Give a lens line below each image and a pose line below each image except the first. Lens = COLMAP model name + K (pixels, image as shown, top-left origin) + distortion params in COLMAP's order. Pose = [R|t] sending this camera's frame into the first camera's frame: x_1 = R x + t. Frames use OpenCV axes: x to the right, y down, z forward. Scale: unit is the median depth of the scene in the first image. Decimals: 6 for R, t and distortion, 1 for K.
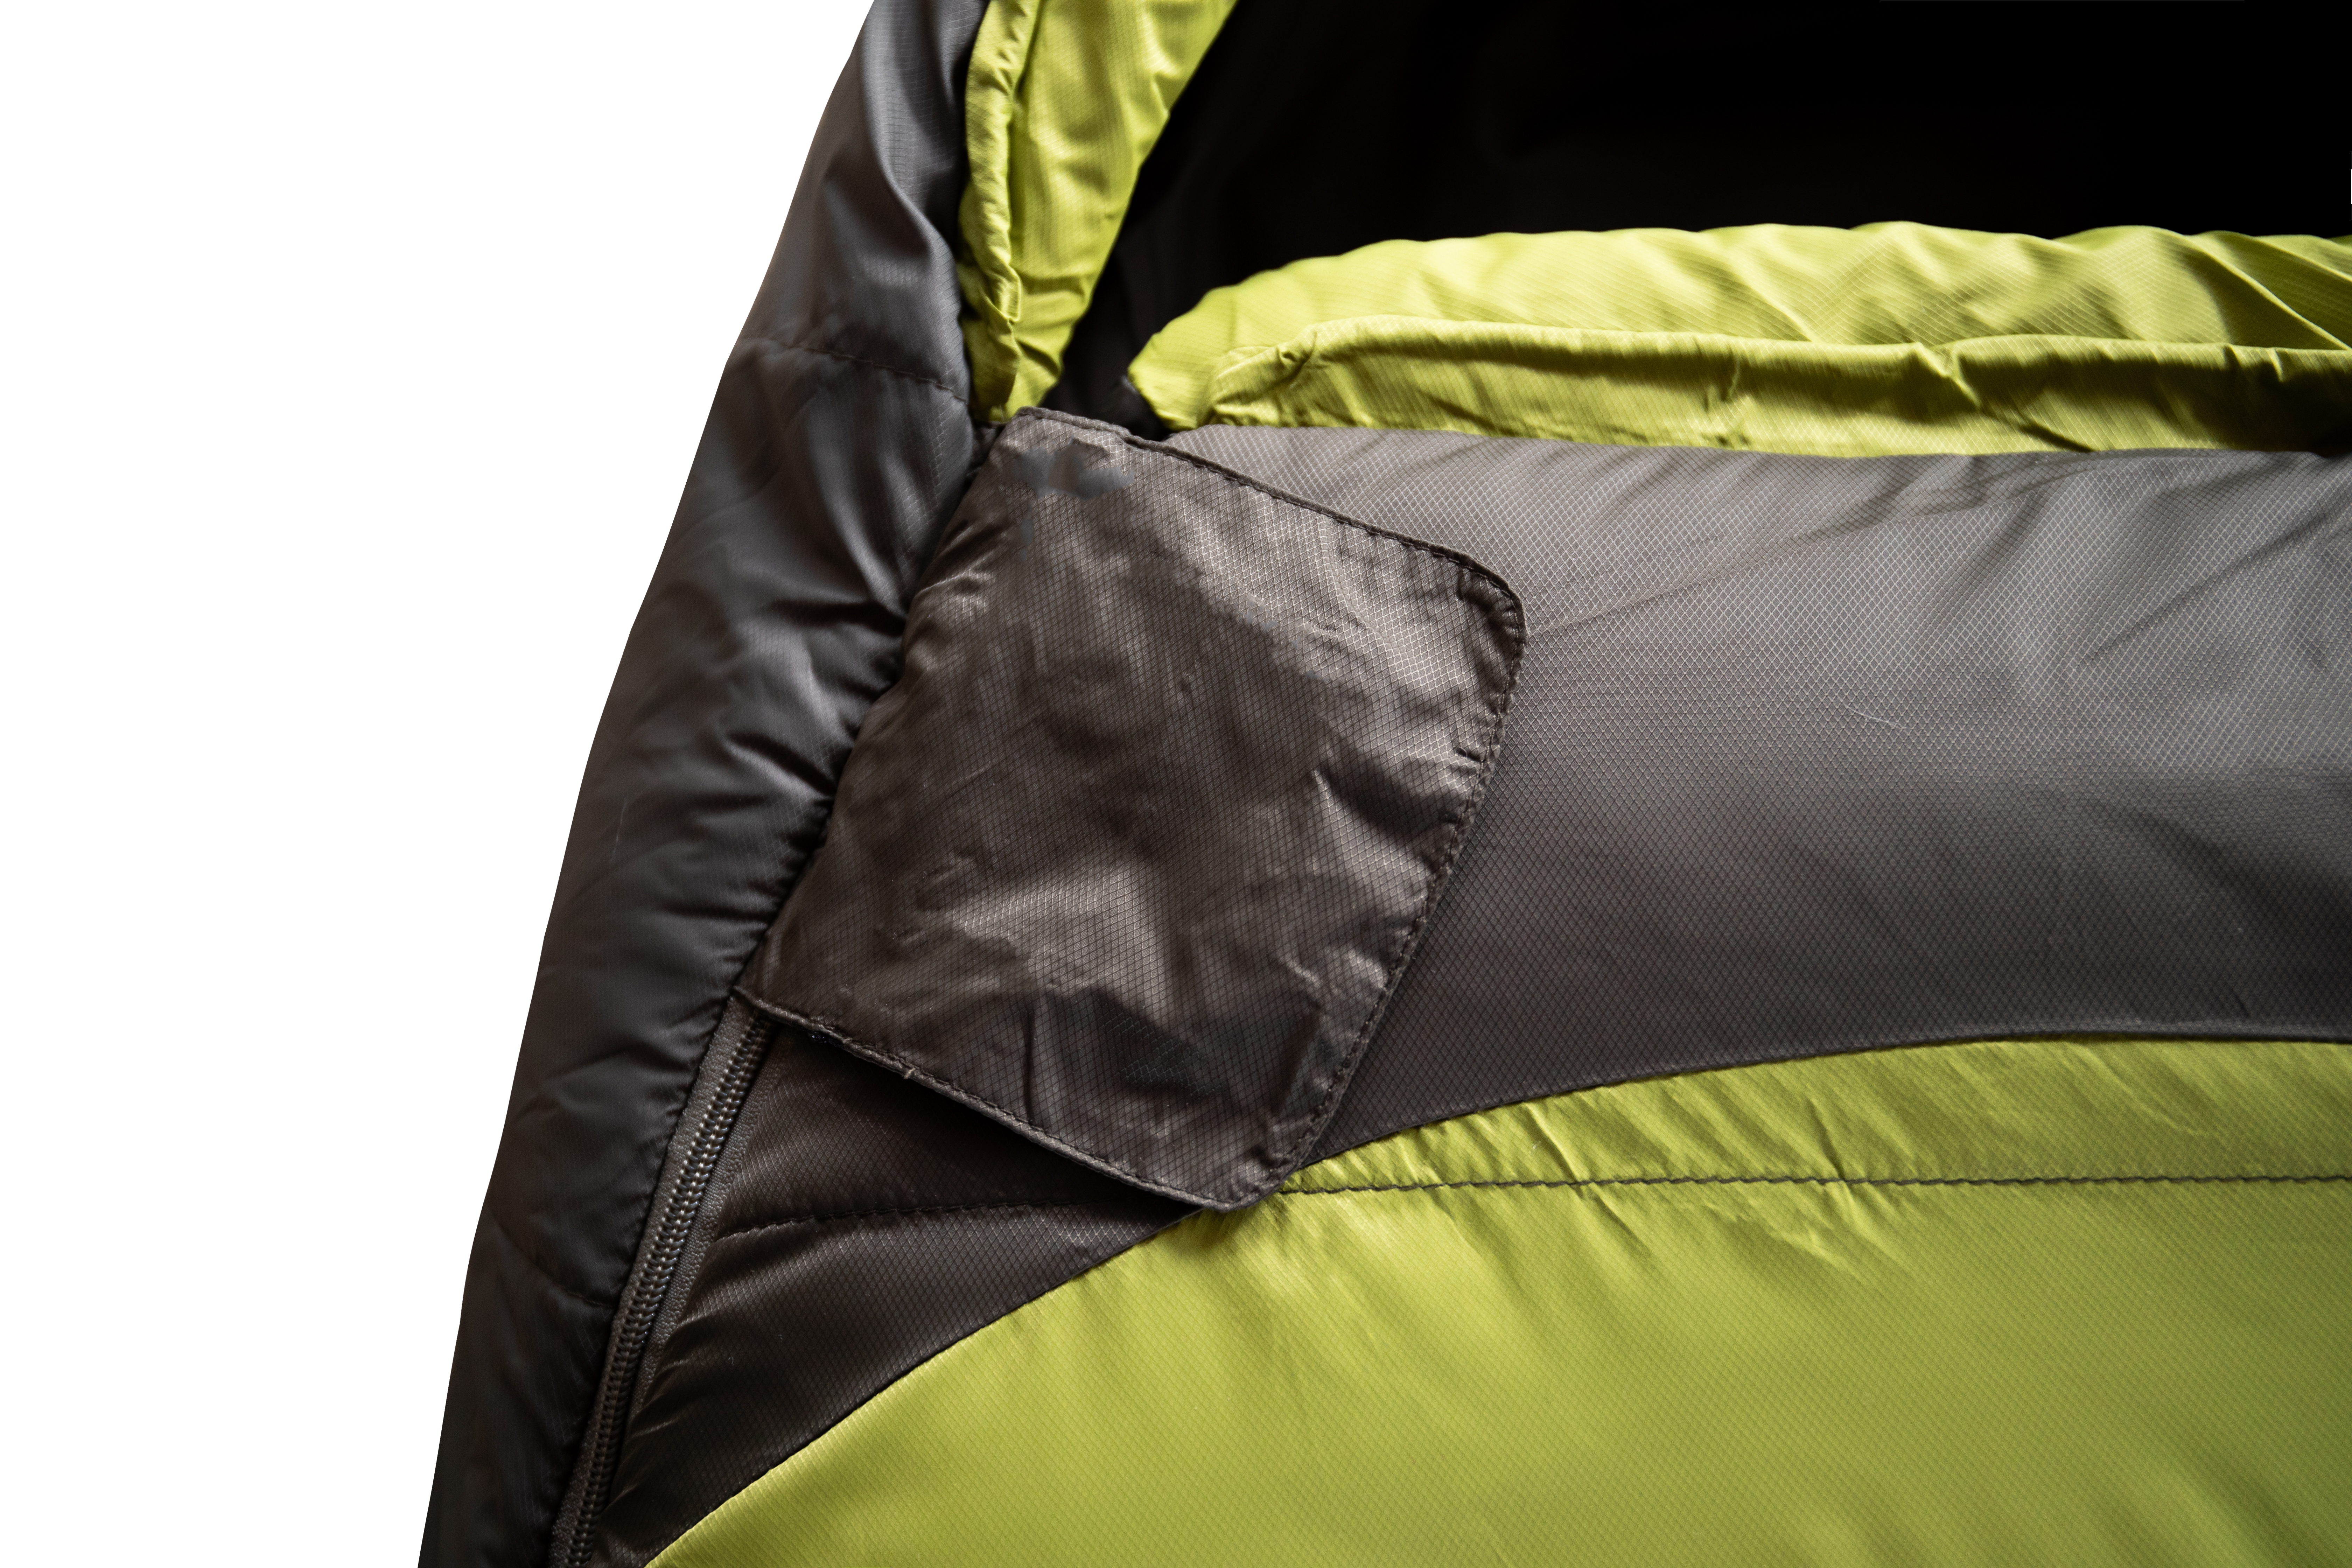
lens RADIAL K [[3063.3, 0, 1176.0], [0, 3063.3, 784.0], [0, 0, 1]] dist [0.085151, -0.021296]
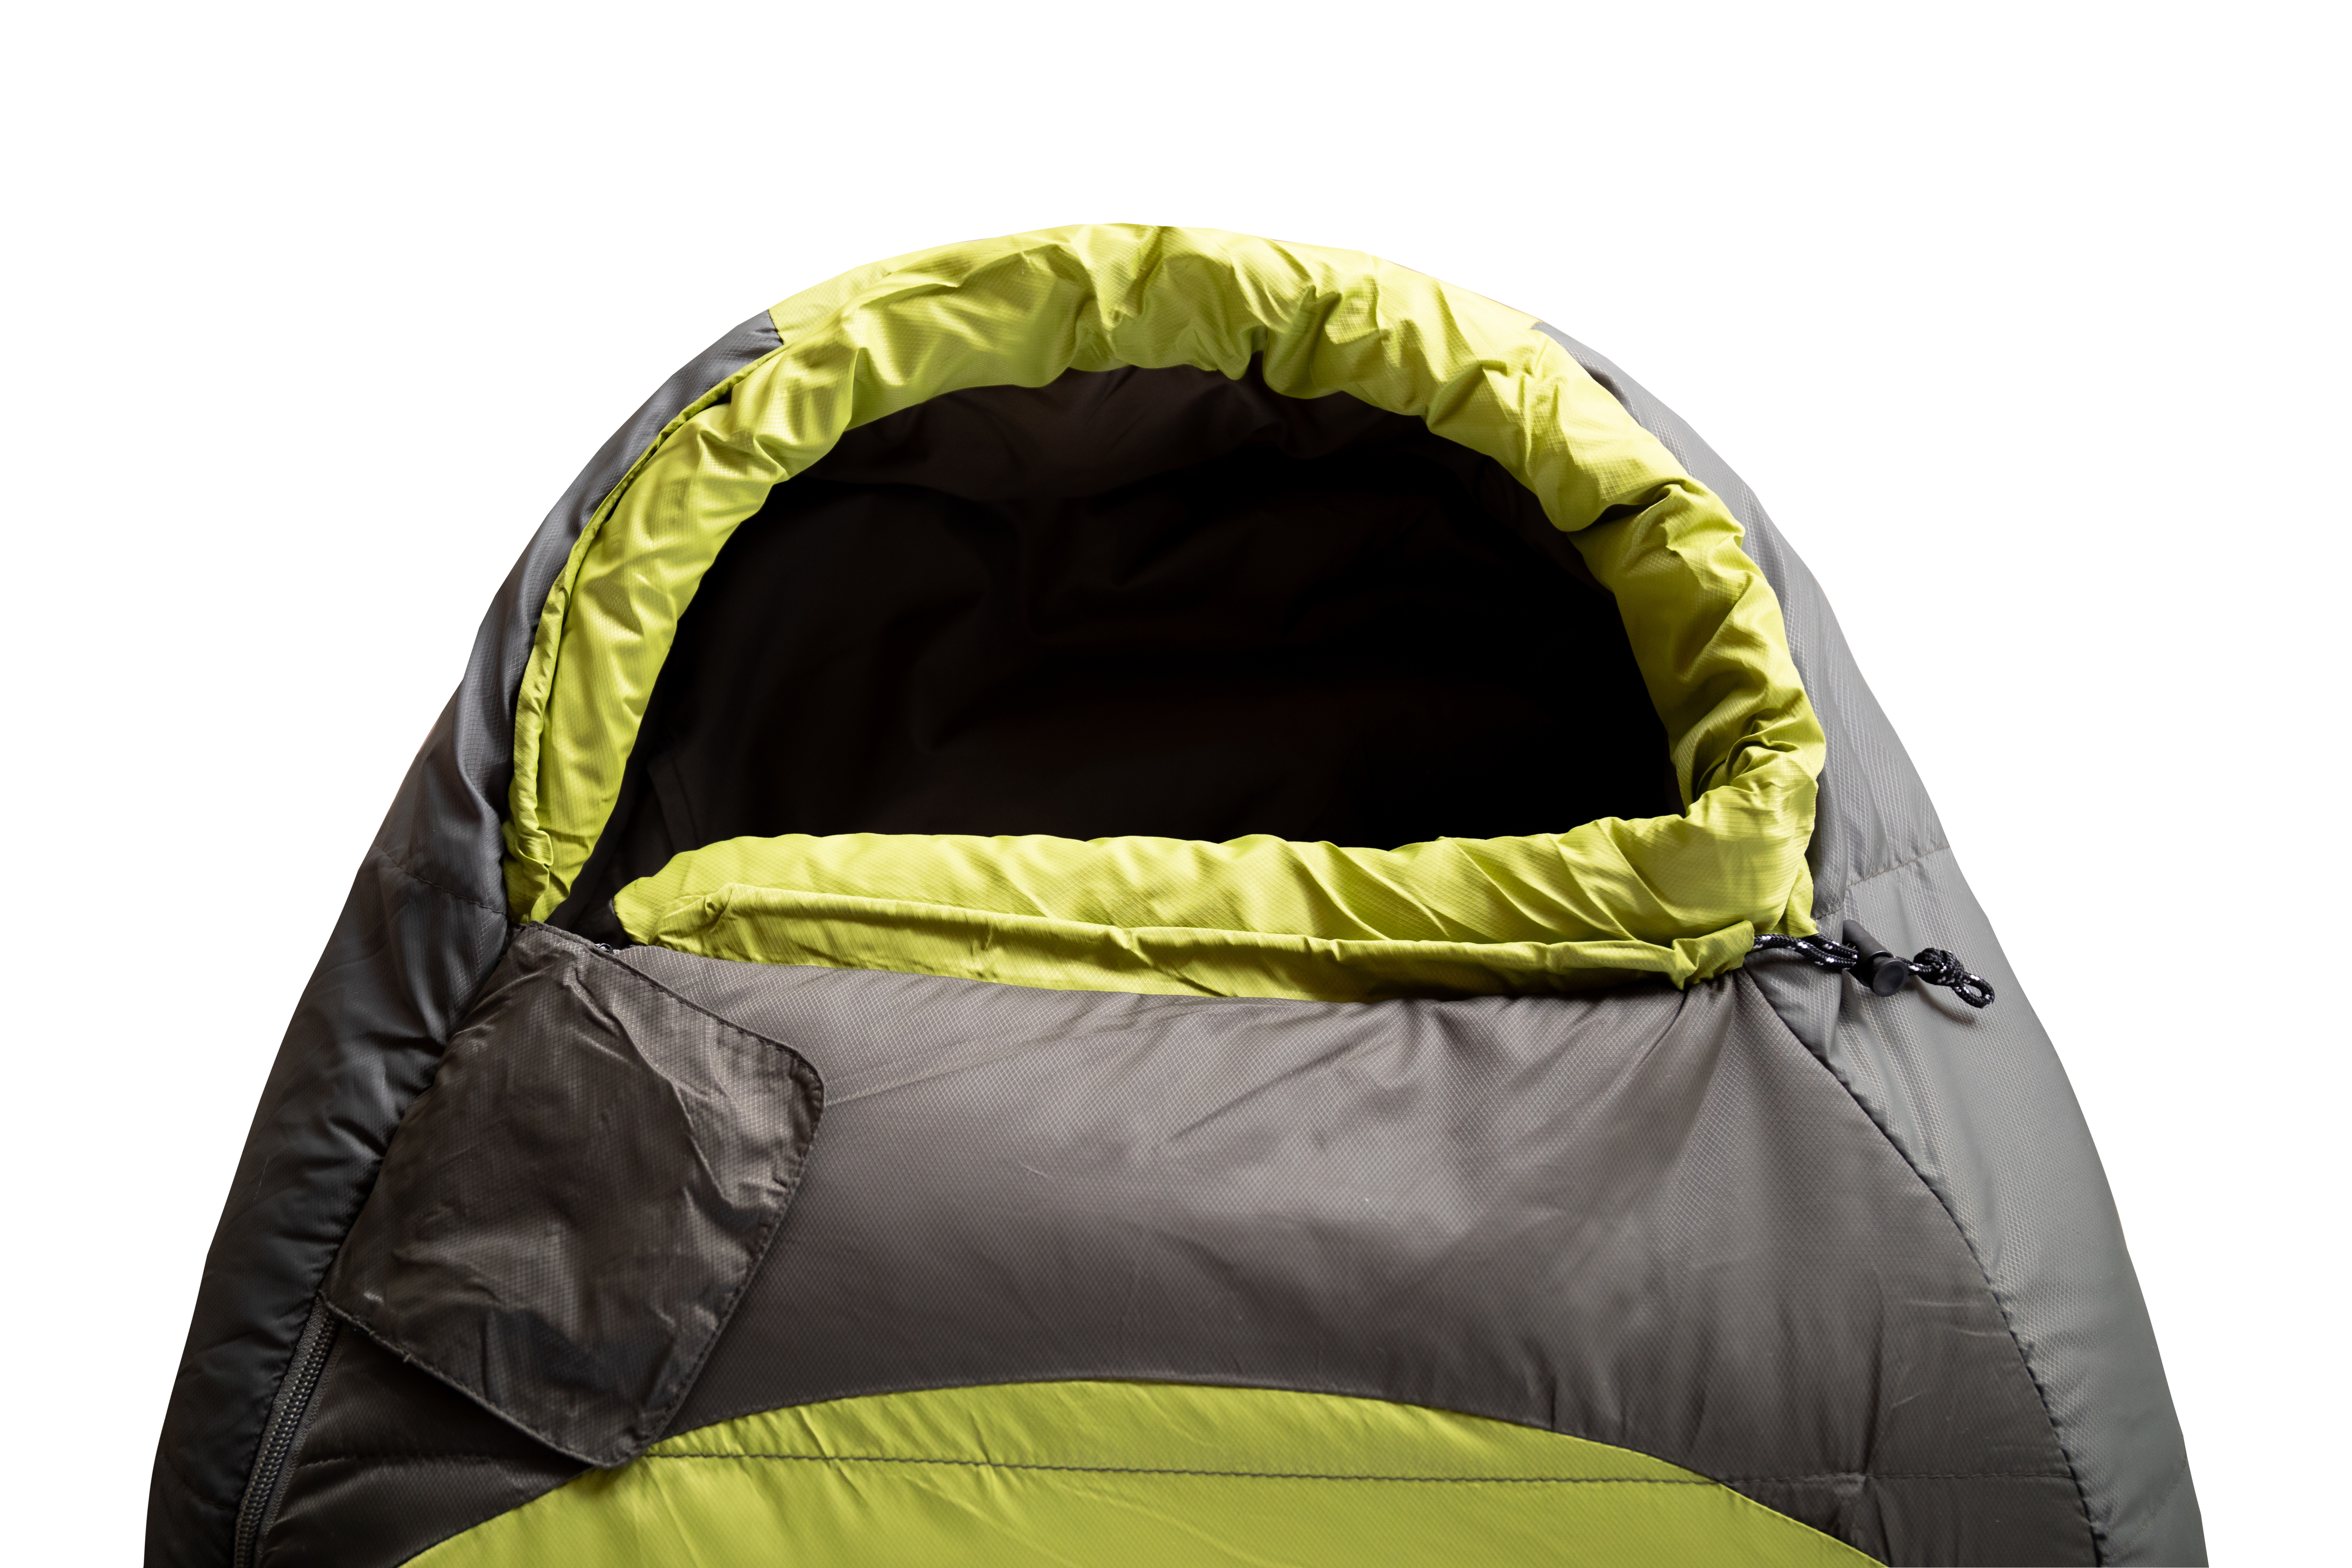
lens RADIAL K [[3014.7, 0, 1177.5], [0, 3014.7, 840.7], [0, 0, 1]] dist [0.019532, -0.004693]
pose [[0.996496, 0.060430, 0.057819, 0.196230], [-0.056593, 0.996224, -0.065844, -0.092691], [-0.061579, 0.062342, 0.996153, -0.565273]]
